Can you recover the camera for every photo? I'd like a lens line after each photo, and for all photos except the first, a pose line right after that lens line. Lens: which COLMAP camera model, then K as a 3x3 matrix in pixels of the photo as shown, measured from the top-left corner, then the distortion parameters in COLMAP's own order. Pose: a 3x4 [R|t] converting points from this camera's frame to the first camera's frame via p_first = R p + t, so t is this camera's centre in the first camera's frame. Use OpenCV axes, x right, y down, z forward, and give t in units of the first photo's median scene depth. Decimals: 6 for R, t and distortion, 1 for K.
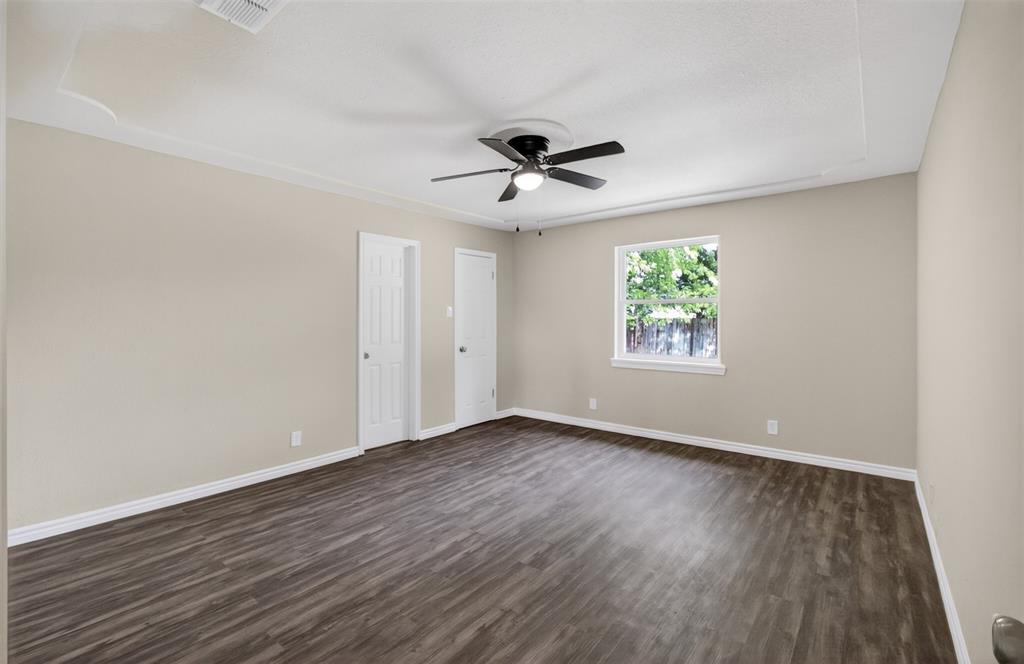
lens RADIAL K [[456.3, 0, 510.2], [0, 456.3, 316.0], [0, 0, 1]] dist [0.002411, 0.000354]
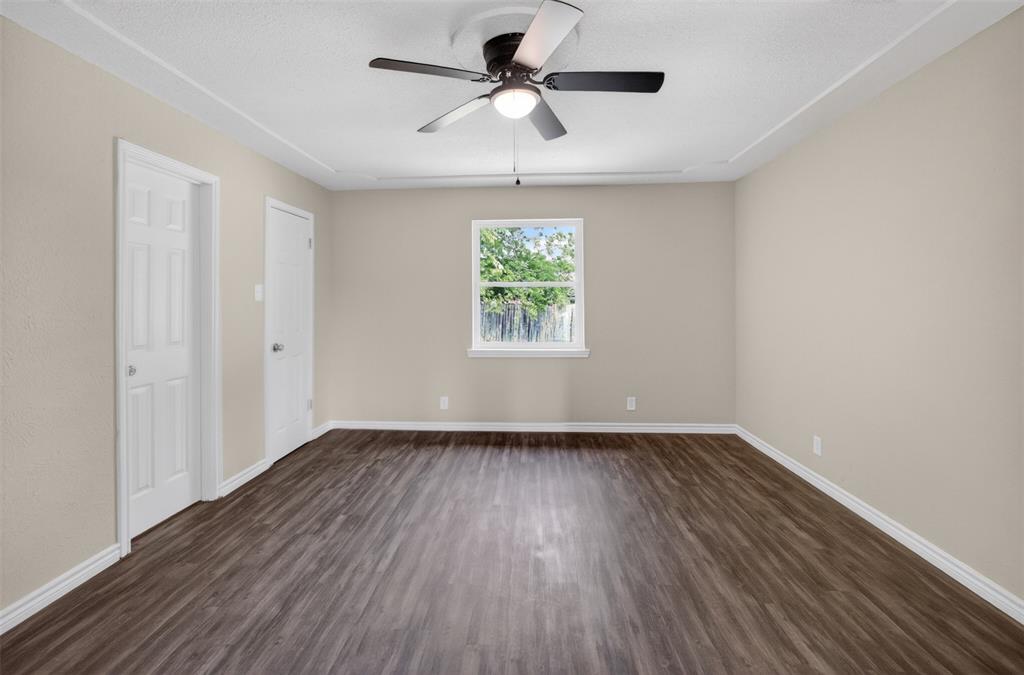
lens RADIAL K [[445.6, 0, 504.4], [0, 445.6, 306.9], [0, 0, 1]] dist [-0.003482, -0.000430]
pose [[0.824347, -0.009483, 0.566005, -0.296164], [0.001806, 0.999899, 0.014123, 0.004579], [-0.566082, -0.010620, 0.824281, 0.377754]]
